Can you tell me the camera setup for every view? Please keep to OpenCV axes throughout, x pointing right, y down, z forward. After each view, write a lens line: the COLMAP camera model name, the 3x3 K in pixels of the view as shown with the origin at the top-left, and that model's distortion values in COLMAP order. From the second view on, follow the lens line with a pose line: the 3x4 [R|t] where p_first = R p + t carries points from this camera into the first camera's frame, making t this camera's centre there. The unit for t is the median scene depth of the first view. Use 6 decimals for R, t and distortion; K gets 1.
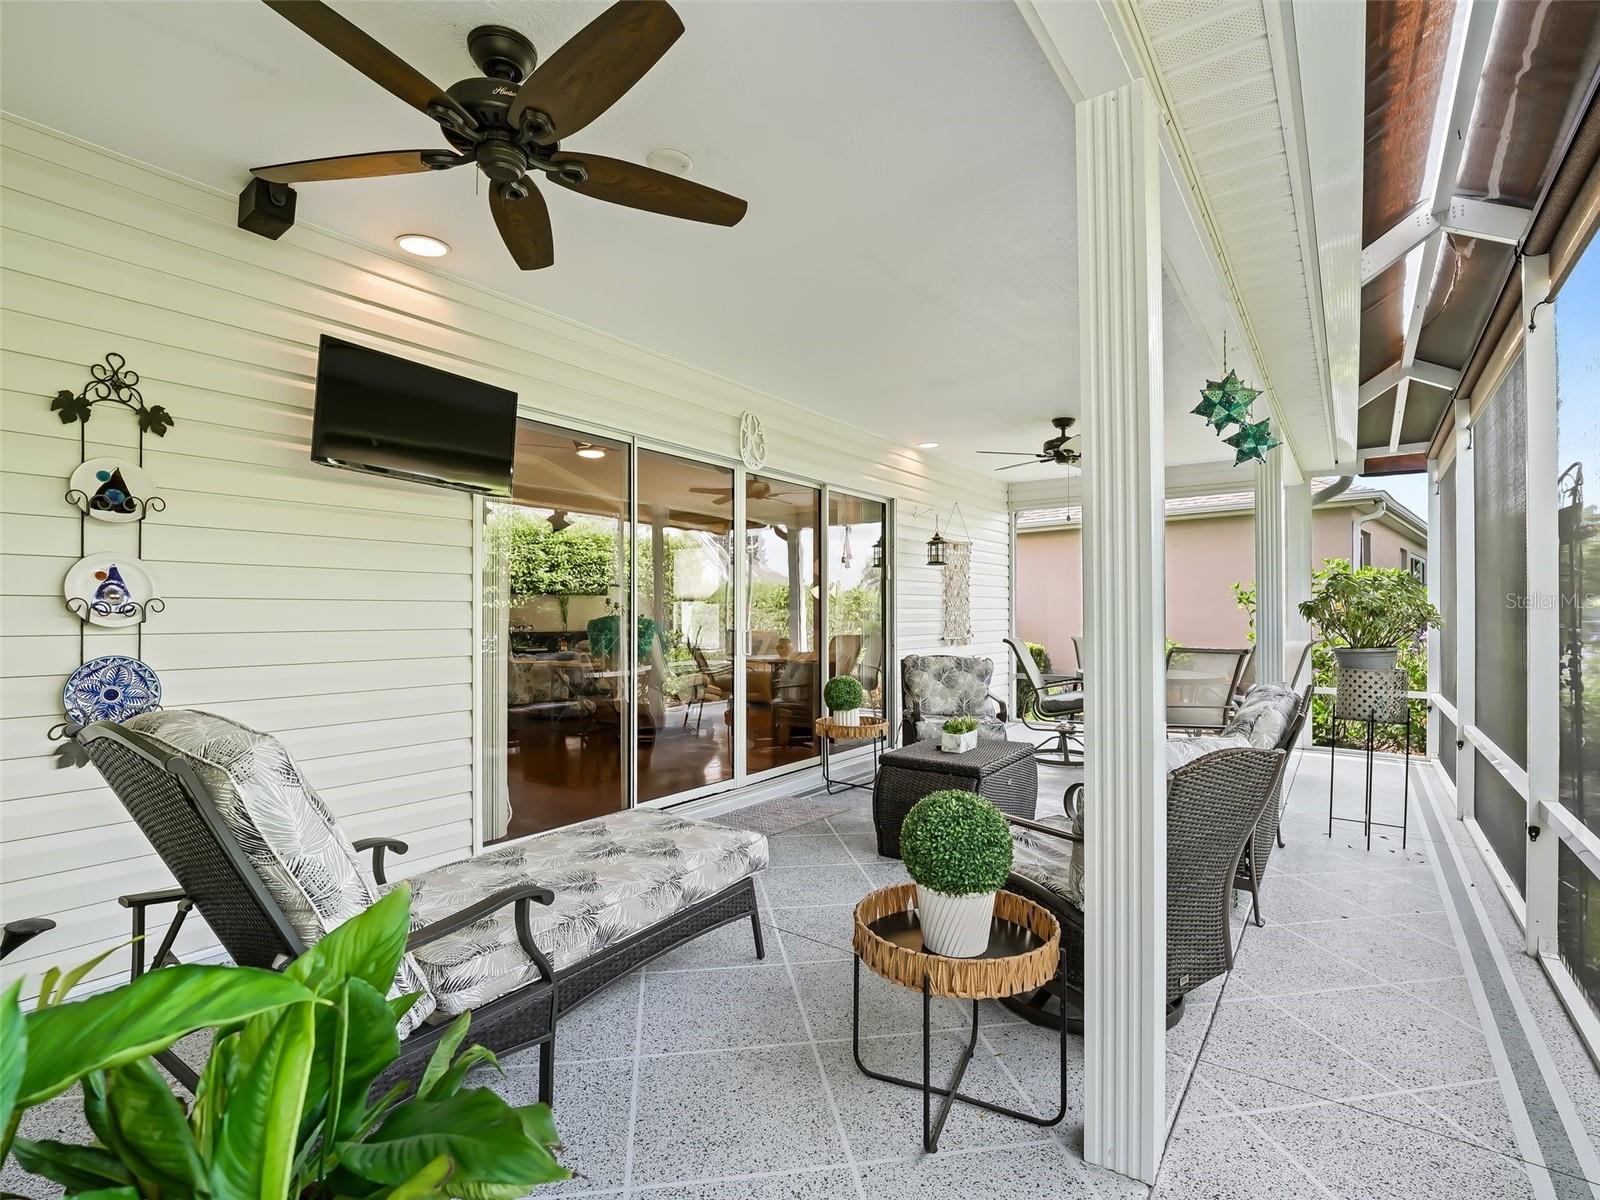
lens RADIAL K [[760.9, 0, 799.3], [0, 760.9, 617.0], [0, 0, 1]] dist [-0.003838, -0.000201]
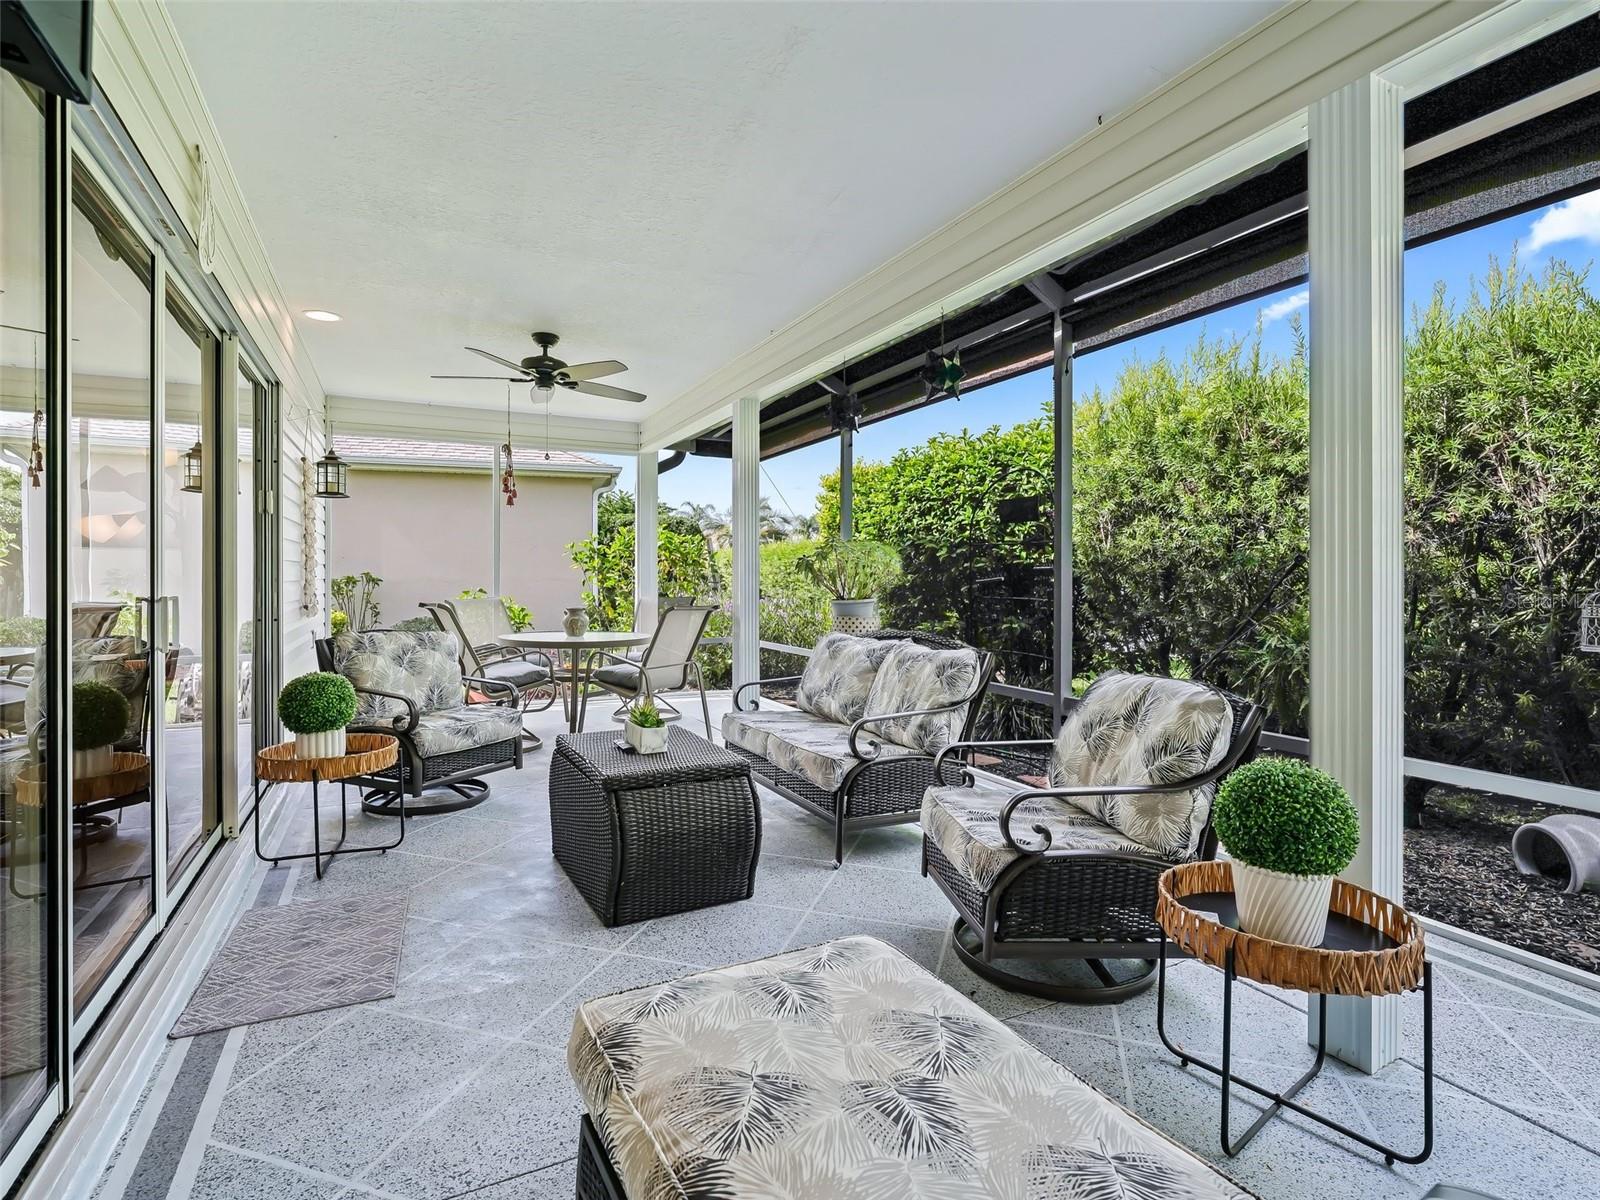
lens RADIAL K [[783.1, 0, 795.6], [0, 783.1, 575.6], [0, 0, 1]] dist [0.000660, 0.000123]
pose [[0.455493, 0.004827, 0.890226, -0.289762], [0.003104, 0.999971, -0.007010, 0.008706], [-0.890234, 0.005956, 0.455465, 0.372627]]
